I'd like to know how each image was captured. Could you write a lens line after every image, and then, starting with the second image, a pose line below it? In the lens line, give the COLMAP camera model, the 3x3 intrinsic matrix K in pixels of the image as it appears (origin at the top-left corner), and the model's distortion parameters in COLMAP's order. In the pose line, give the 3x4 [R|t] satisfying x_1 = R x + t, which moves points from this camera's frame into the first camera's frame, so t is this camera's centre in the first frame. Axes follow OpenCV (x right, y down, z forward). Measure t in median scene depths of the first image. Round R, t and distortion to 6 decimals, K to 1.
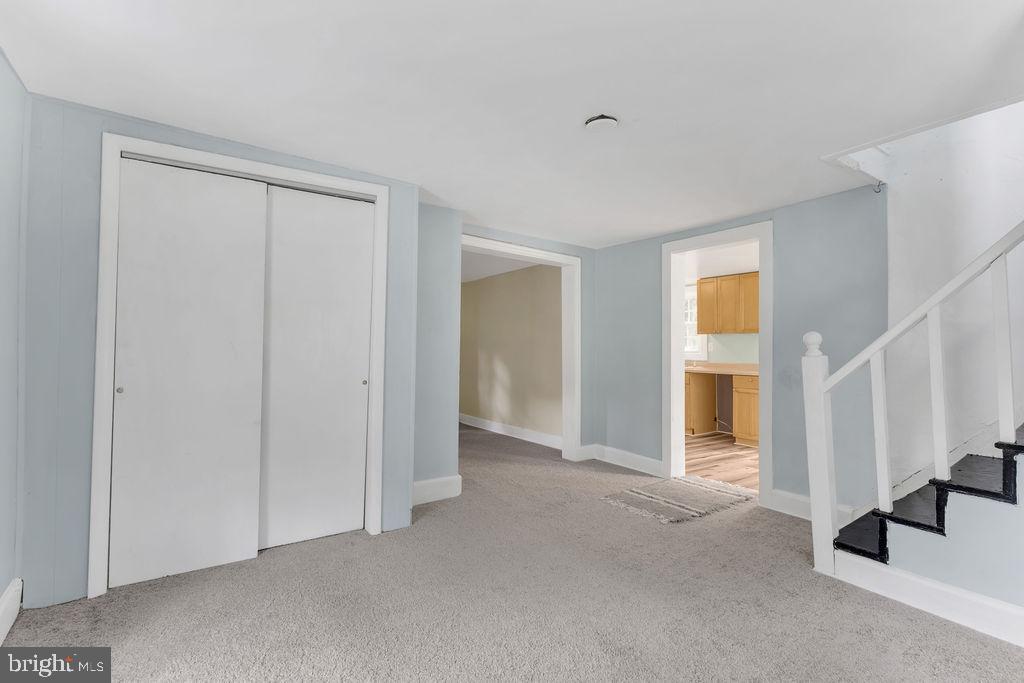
lens RADIAL K [[465.5, 0, 512.0], [0, 465.5, 341.5], [0, 0, 1]] dist [0.012795, -0.000057]
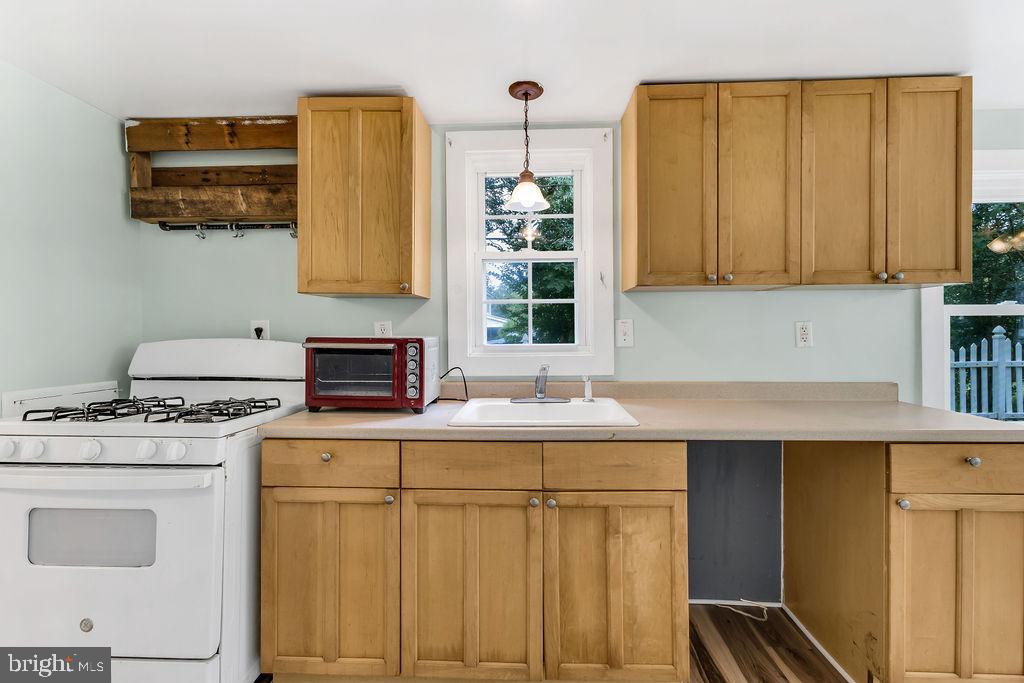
lens RADIAL K [[478.9, 0, 511.3], [0, 478.9, 330.9], [0, 0, 1]] dist [0.005195, 0.000360]
pose [[0.610793, -0.001155, 0.791789, 0.129953], [-0.005845, 0.999965, 0.005968, 0.009343], [-0.791769, -0.008273, 0.610765, 0.908166]]
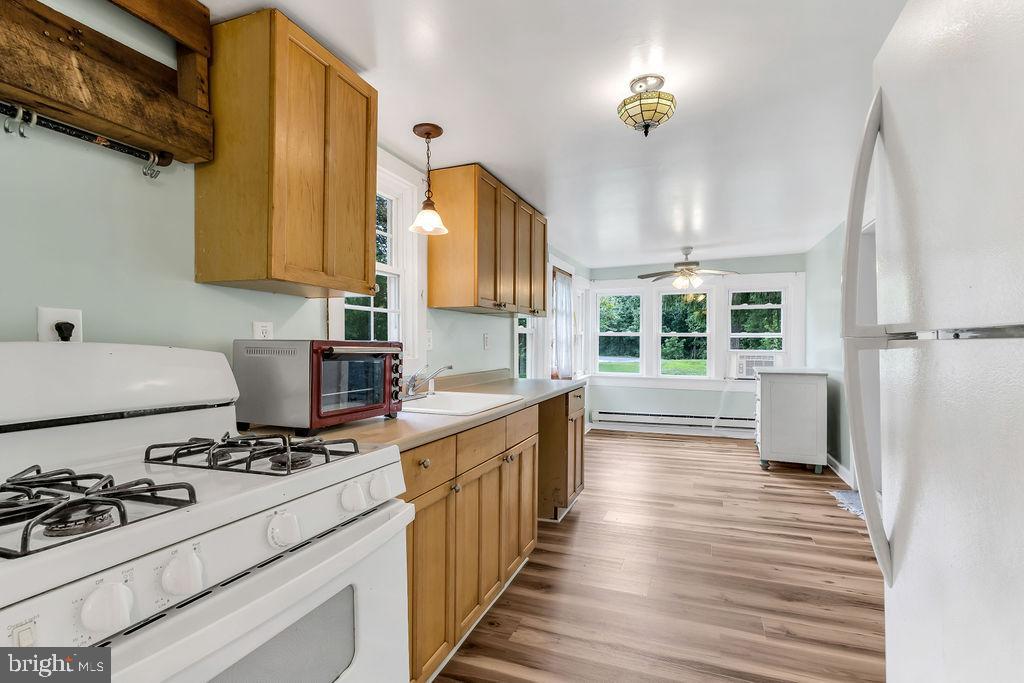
lens RADIAL K [[486.0, 0, 512.0], [0, 486.0, 341.5], [0, 0, 1]] dist [-0.000231, -0.000069]
pose [[-0.554573, -0.000878, 0.832134, 0.041533], [-0.015037, 0.999847, -0.008967, 0.016911], [-0.831999, -0.017485, -0.554501, 1.233518]]
